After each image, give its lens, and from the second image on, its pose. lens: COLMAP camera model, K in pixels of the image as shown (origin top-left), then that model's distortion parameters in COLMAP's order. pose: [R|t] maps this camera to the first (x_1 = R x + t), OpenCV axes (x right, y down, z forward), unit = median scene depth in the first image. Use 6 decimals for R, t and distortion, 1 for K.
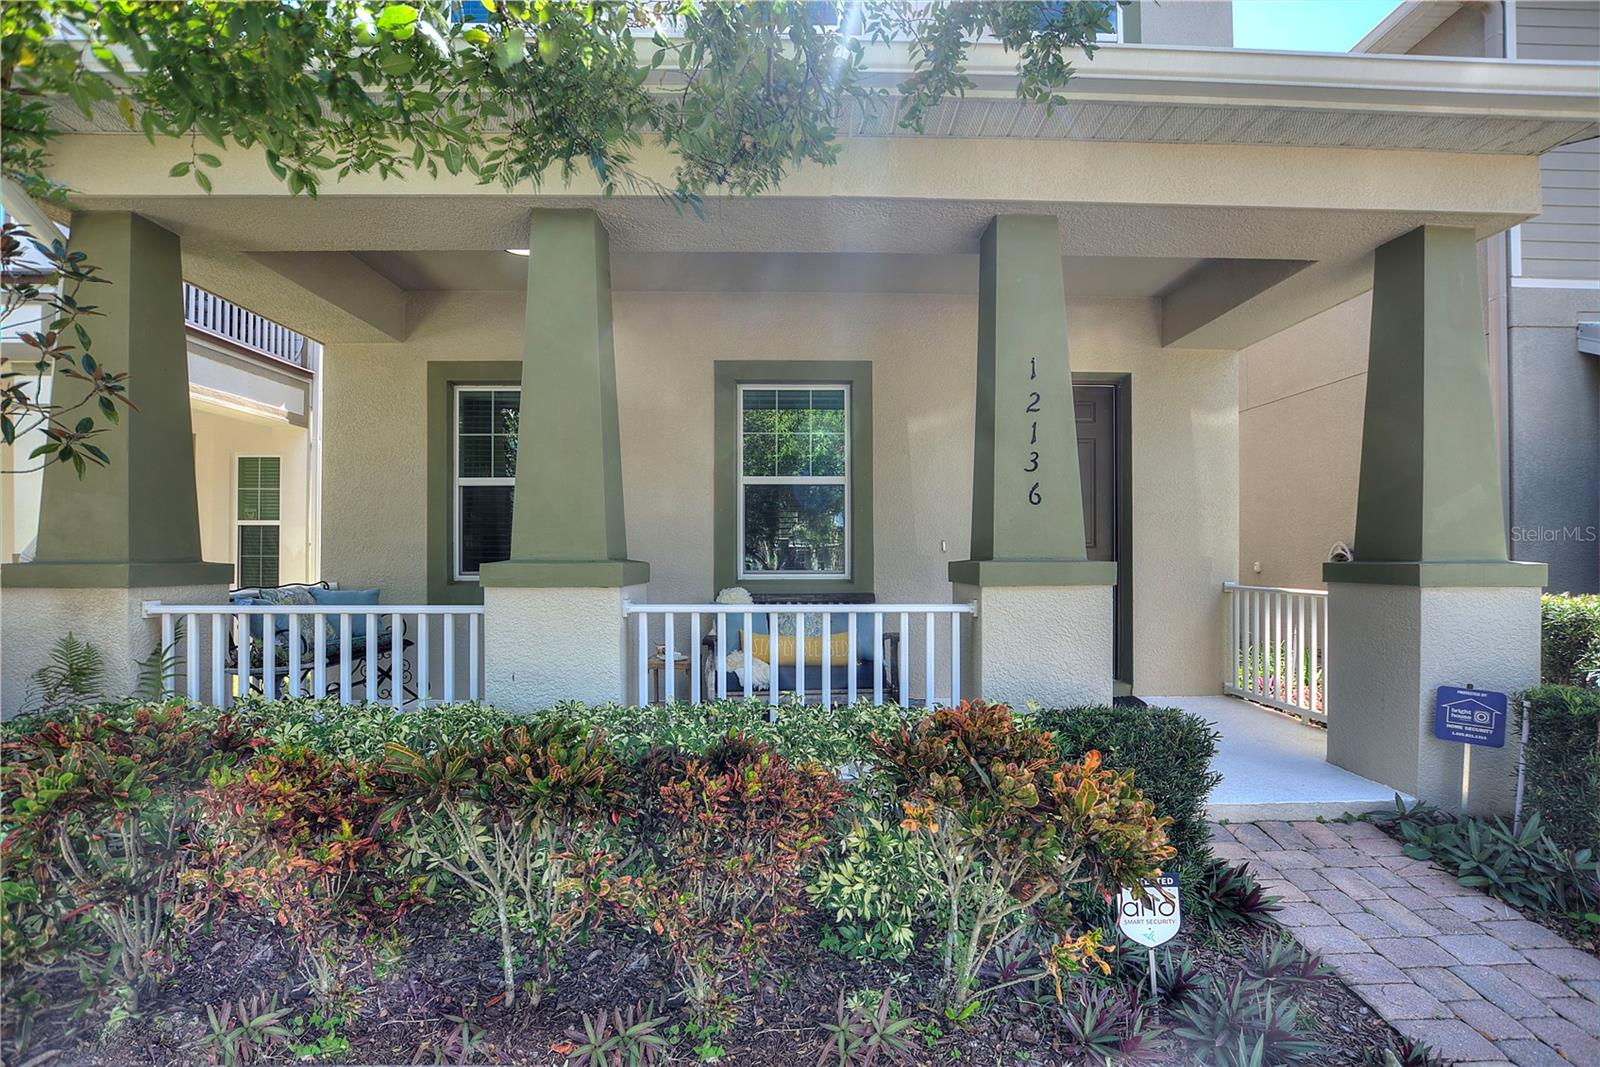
lens RADIAL K [[720.5, 0, 803.6], [0, 720.5, 536.8], [0, 0, 1]] dist [0.003075, 0.000231]
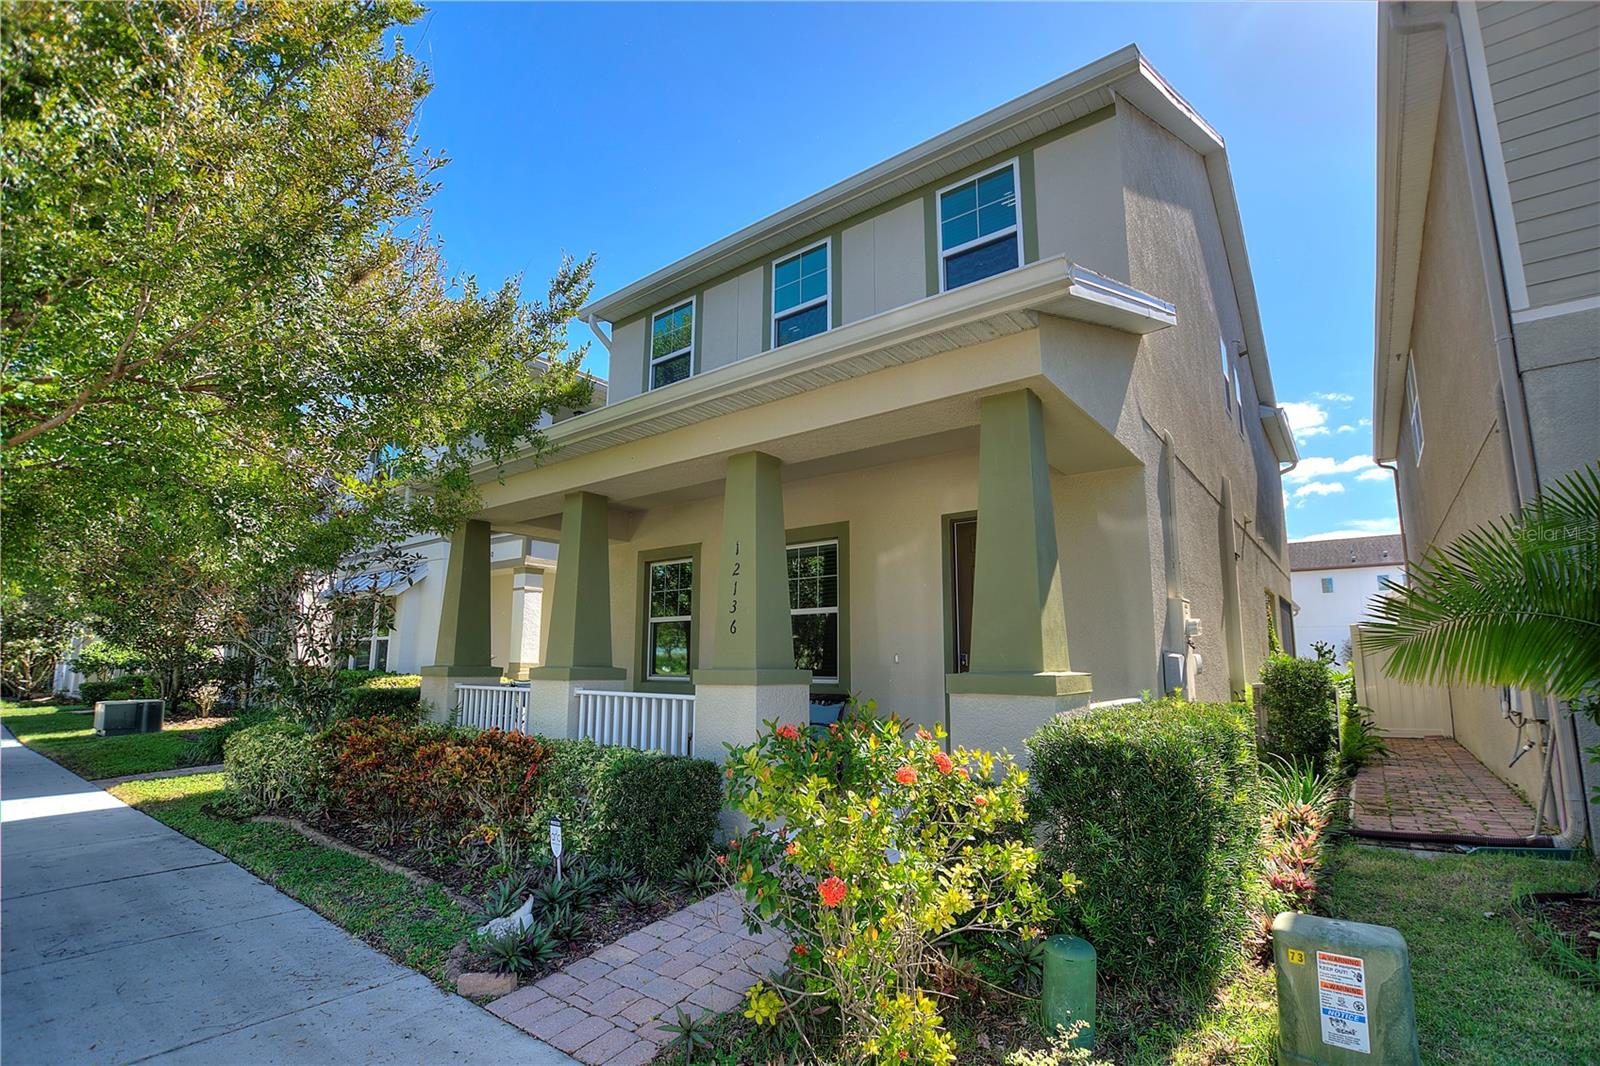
lens RADIAL K [[720.5, 0, 802.3], [0, 720.5, 545.2], [0, 0, 1]] dist [0.003075, 0.000231]
pose [[0.757110, -0.101909, -0.645290, 0.875767], [0.011375, 0.989665, -0.142950, -0.004336], [0.653188, 0.100889, 0.750444, -0.072627]]
